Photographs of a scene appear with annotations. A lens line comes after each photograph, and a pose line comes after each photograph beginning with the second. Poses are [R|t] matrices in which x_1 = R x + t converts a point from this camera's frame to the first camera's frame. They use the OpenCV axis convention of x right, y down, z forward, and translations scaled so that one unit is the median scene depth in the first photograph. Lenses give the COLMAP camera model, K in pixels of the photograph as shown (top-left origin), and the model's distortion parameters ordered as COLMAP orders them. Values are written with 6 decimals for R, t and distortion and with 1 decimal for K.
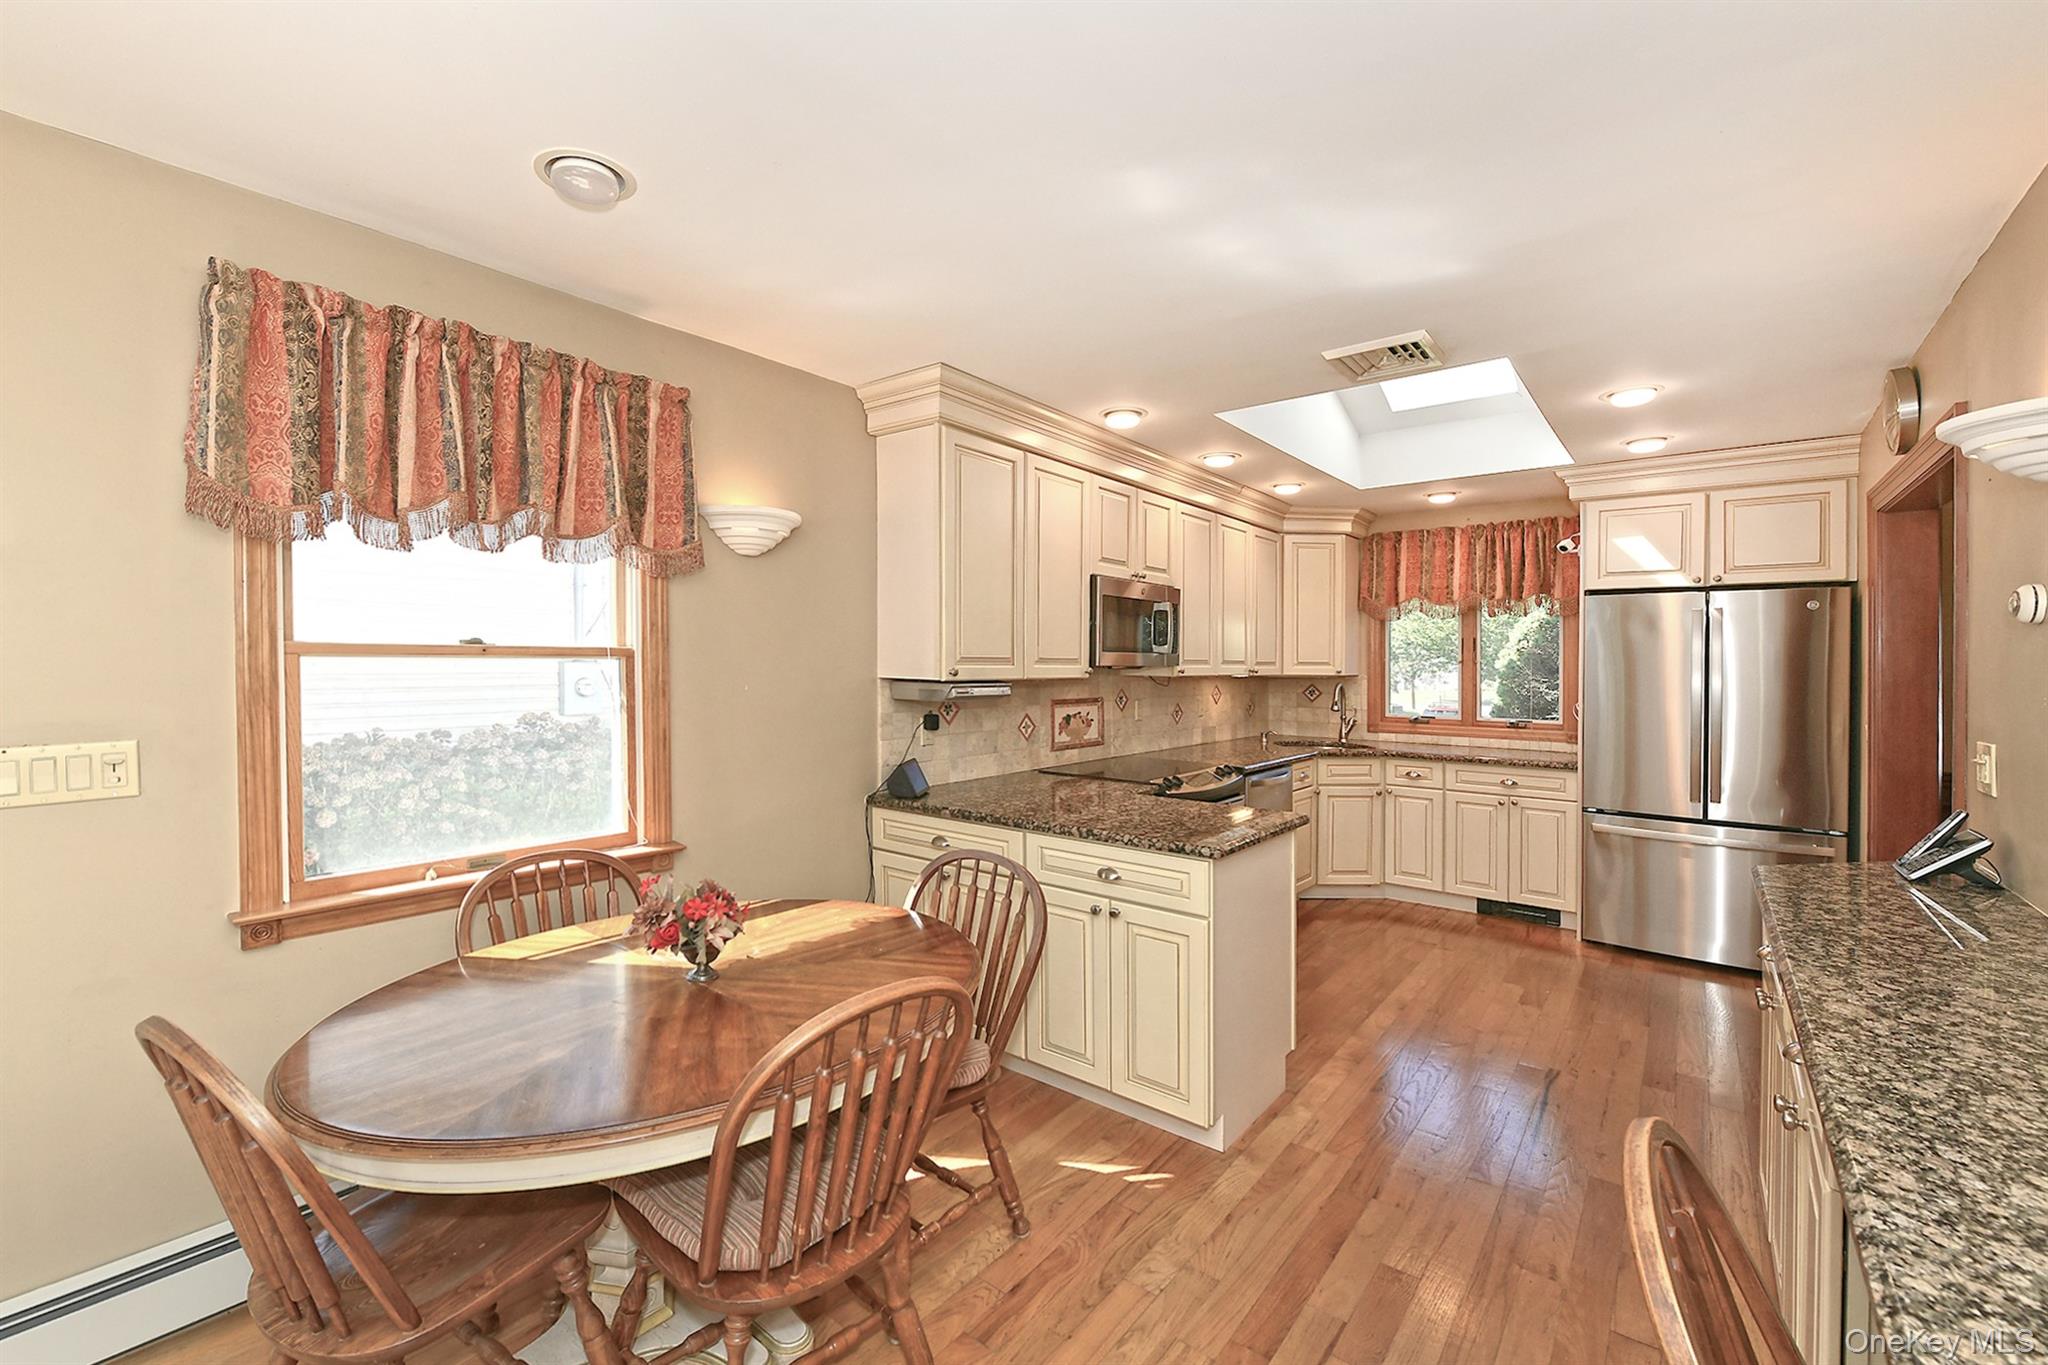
lens RADIAL K [[815.0, 0, 886.7], [0, 815.0, 652.1], [0, 0, 1]] dist [-0.007566, -0.000353]
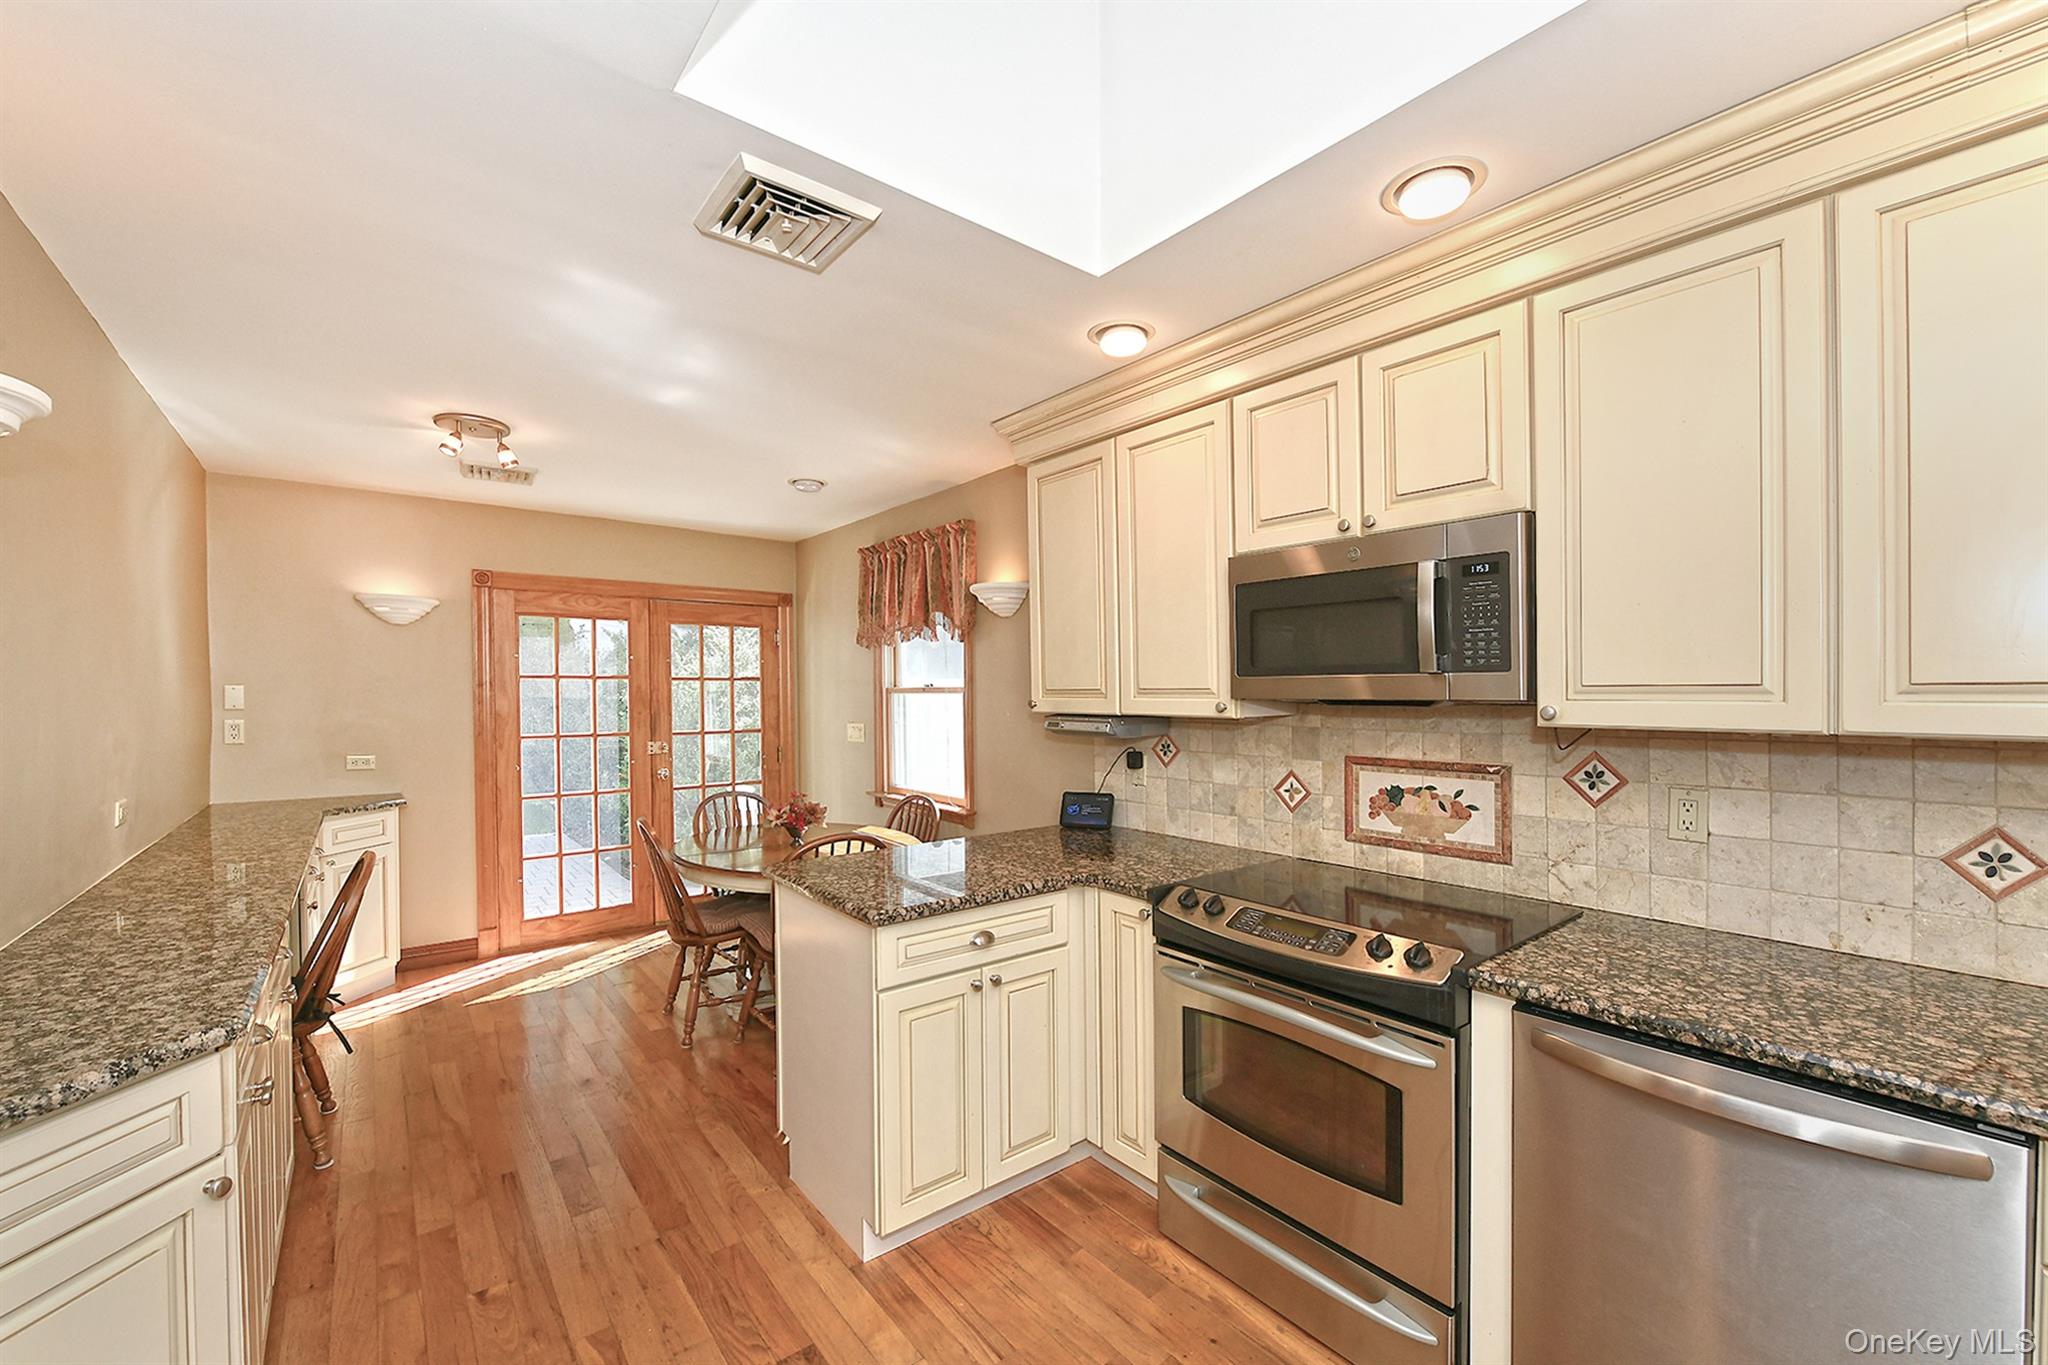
lens RADIAL K [[815.0, 0, 1029.1], [0, 815.0, 693.7], [0, 0, 1]] dist [-0.007566, -0.000353]
pose [[-0.099947, -0.002946, -0.994988, 0.786859], [0.016084, 0.999860, -0.004576, 0.011074], [0.994863, -0.016460, -0.099886, 0.784493]]
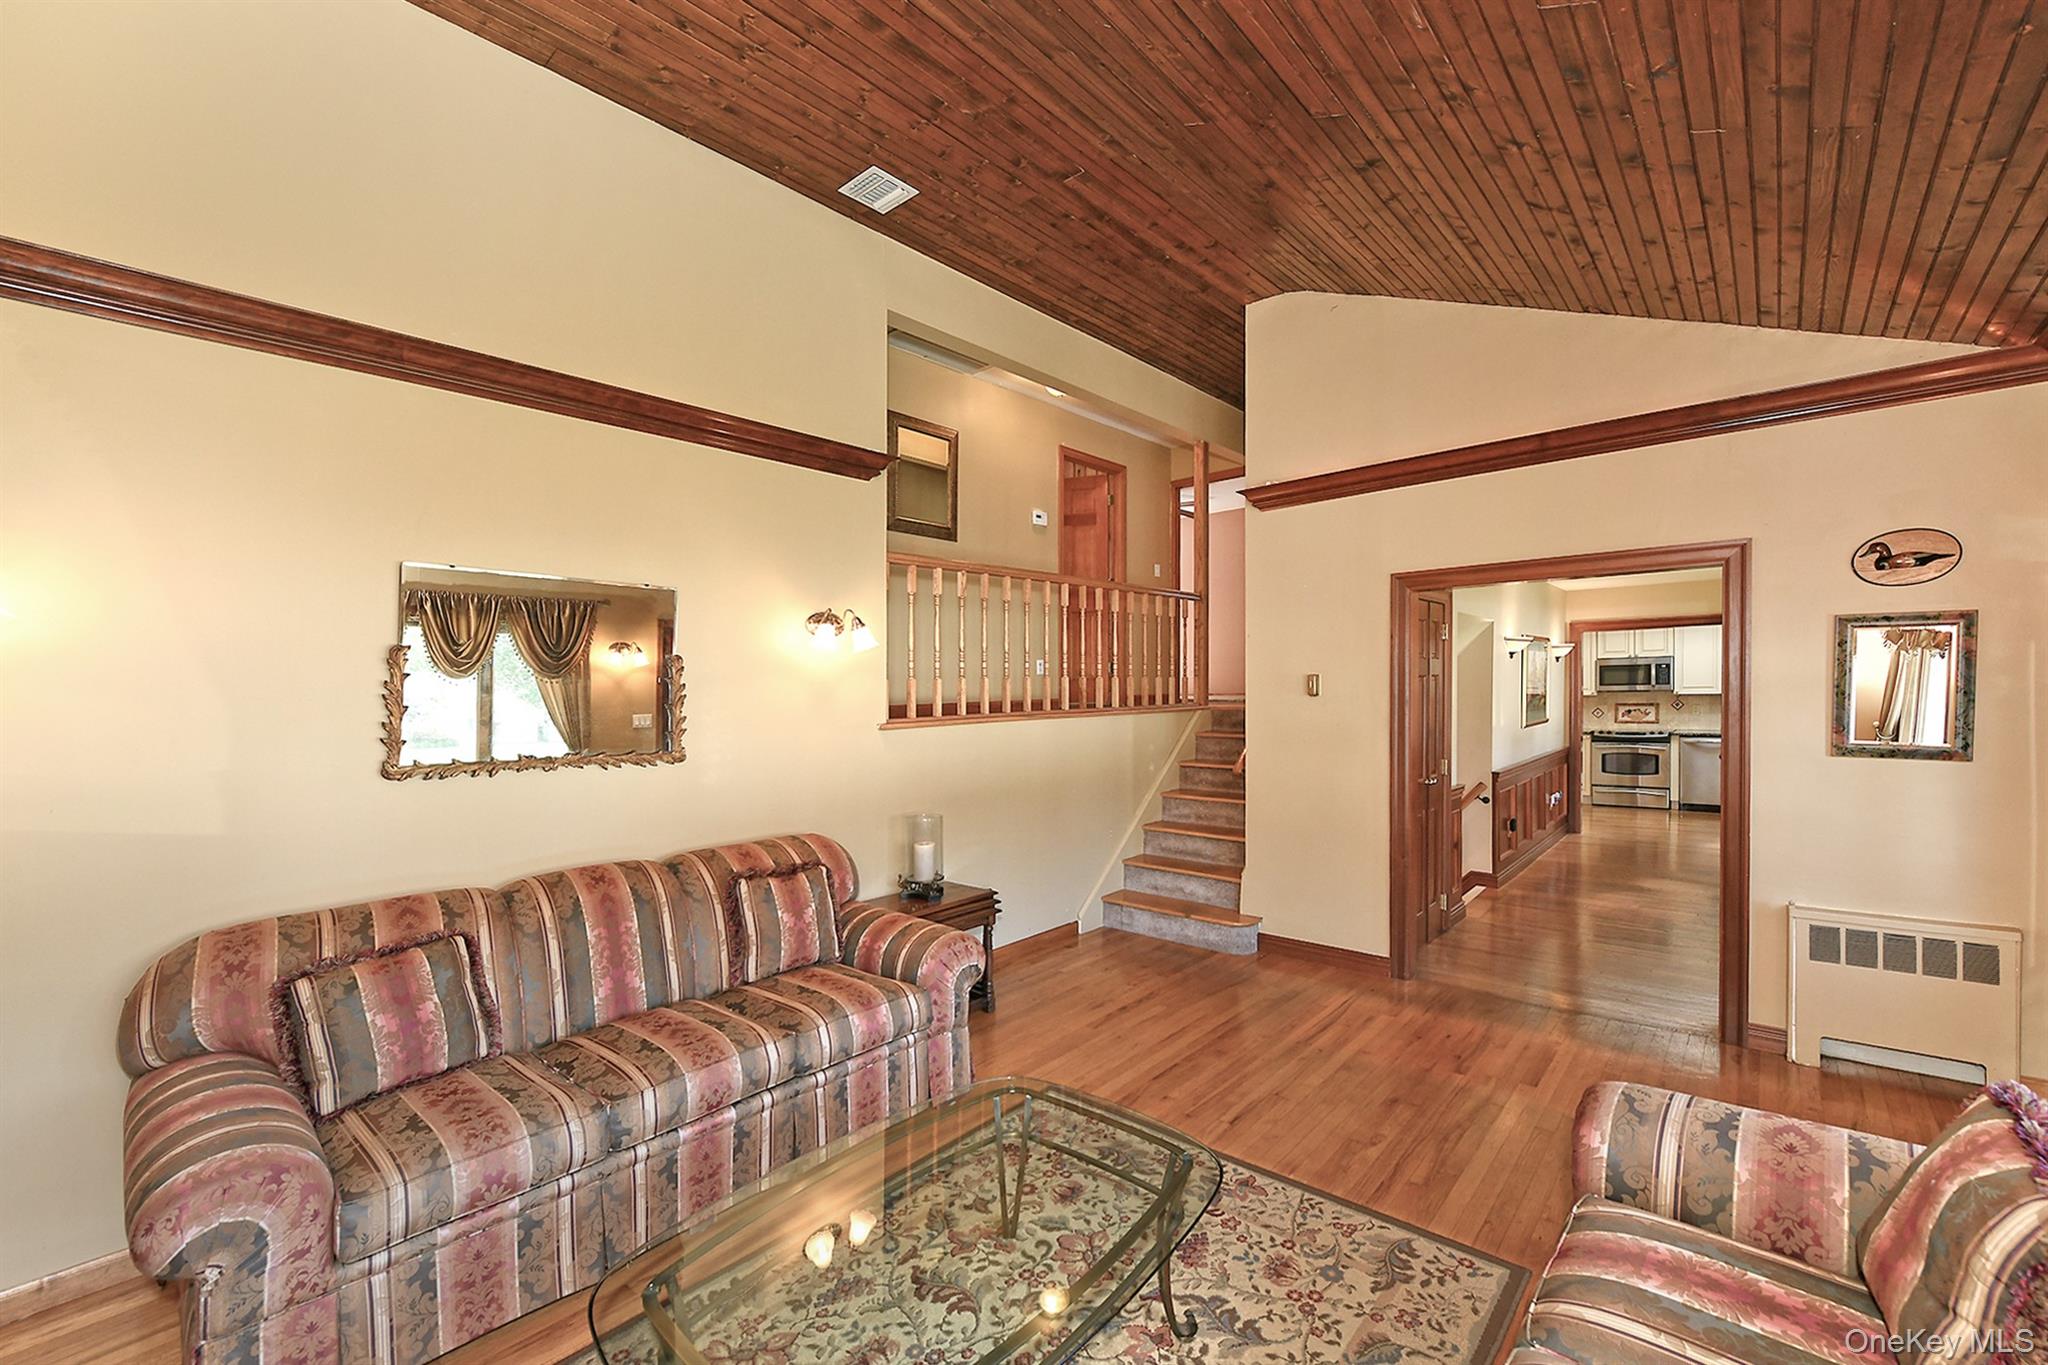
lens RADIAL K [[815.0, 0, 1037.5], [0, 815.0, 695.6], [0, 0, 1]] dist [-0.007566, -0.000353]
pose [[0.079631, -0.007832, -0.996794, 2.562375], [0.022611, 0.999726, -0.006049, 0.005460], [0.996568, -0.022056, 0.079786, -1.039968]]
